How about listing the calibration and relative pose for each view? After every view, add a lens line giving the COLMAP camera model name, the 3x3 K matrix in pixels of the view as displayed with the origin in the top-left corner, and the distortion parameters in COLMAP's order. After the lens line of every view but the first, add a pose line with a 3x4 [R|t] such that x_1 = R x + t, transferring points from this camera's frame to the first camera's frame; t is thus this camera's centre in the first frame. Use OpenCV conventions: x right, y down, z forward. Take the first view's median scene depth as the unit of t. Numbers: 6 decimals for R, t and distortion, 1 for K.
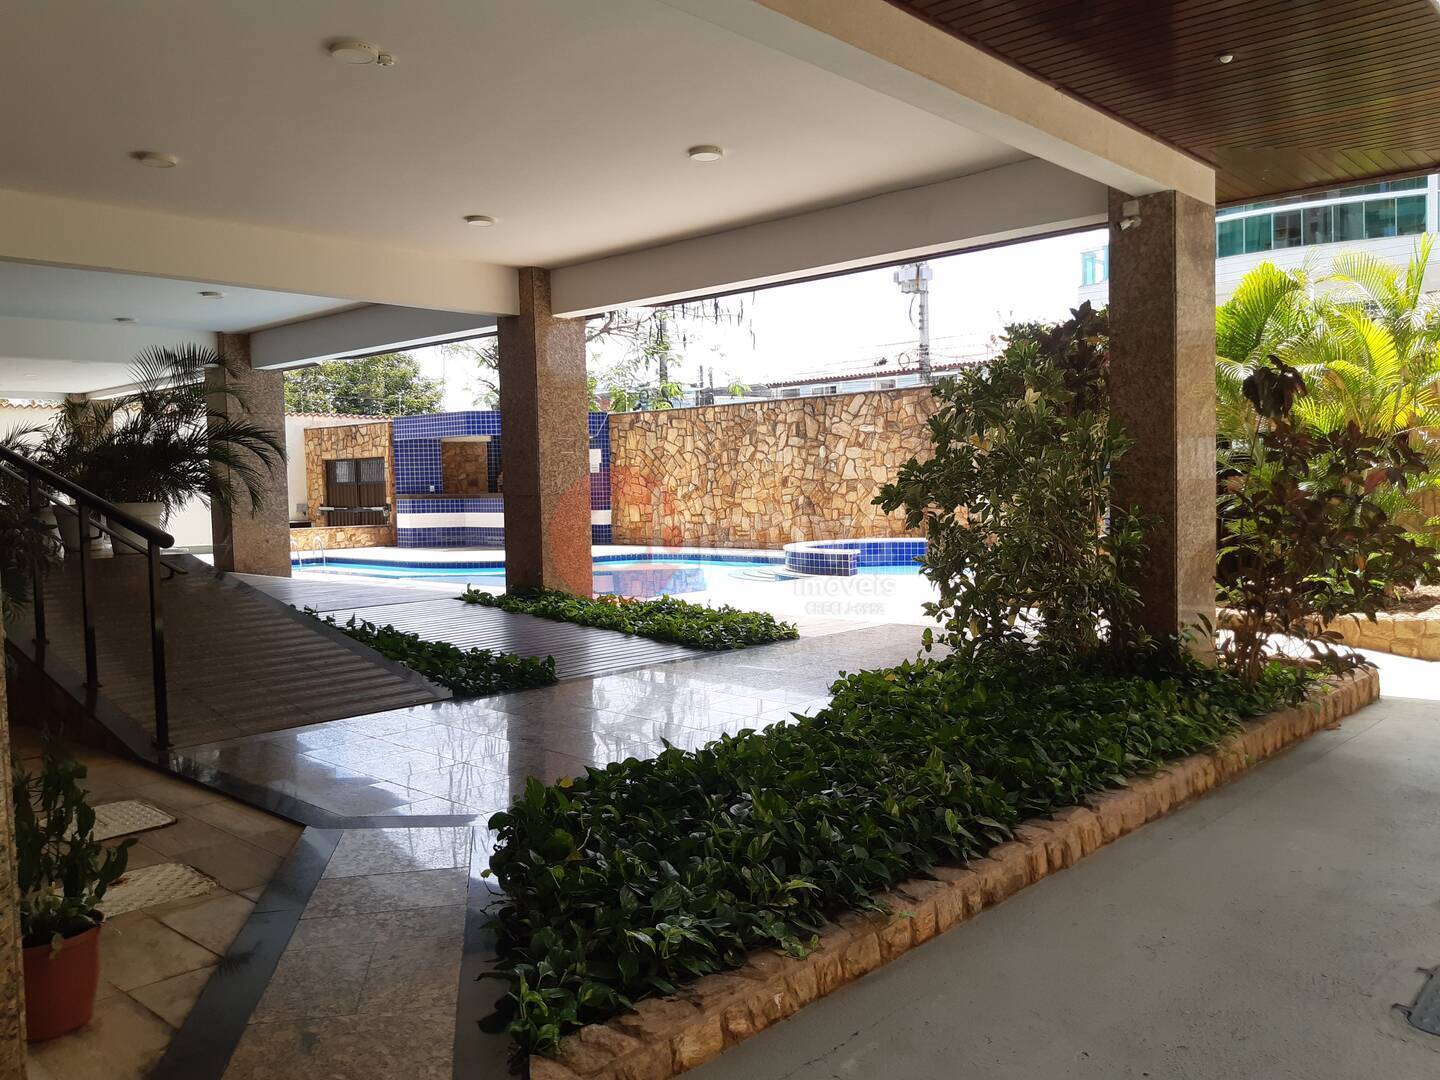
lens RADIAL K [[1146.2, 0, 719.7], [0, 1146.2, 538.4], [0, 0, 1]] dist [0.013527, -0.054797]
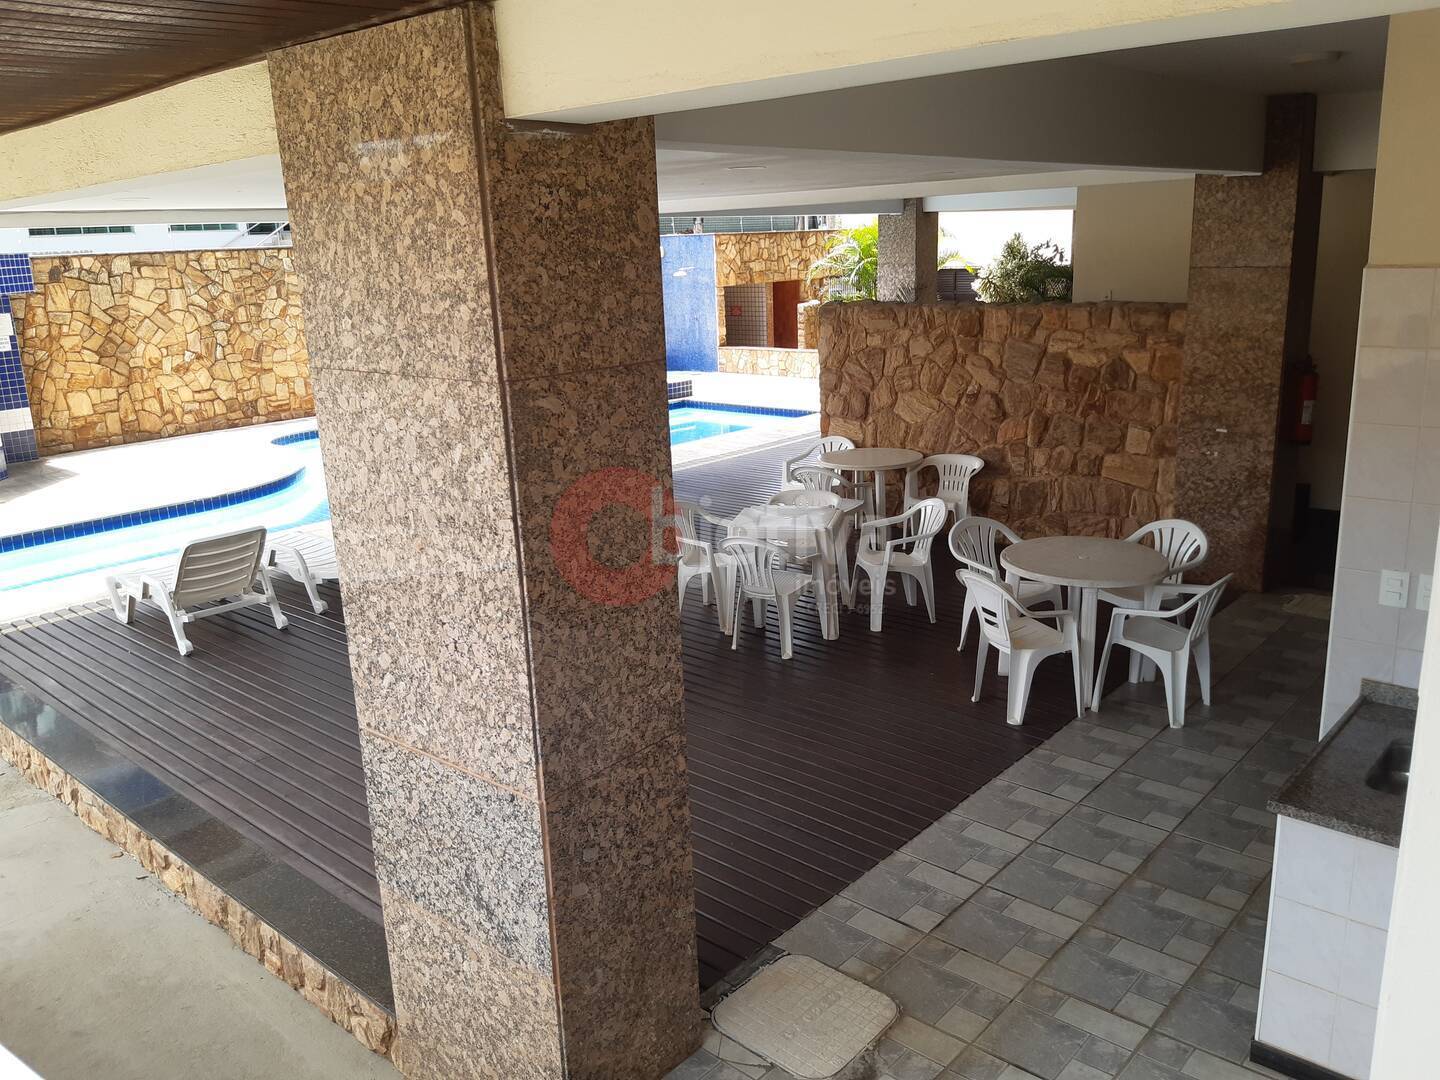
lens RADIAL K [[1146.2, 0, 716.1], [0, 1146.2, 543.4], [0, 0, 1]] dist [0.013527, -0.054797]
pose [[-0.006493, -0.218492, 0.975817, -0.818063], [0.104874, 0.970307, 0.217957, -0.053521], [-0.994464, 0.103753, 0.016614, 0.647066]]
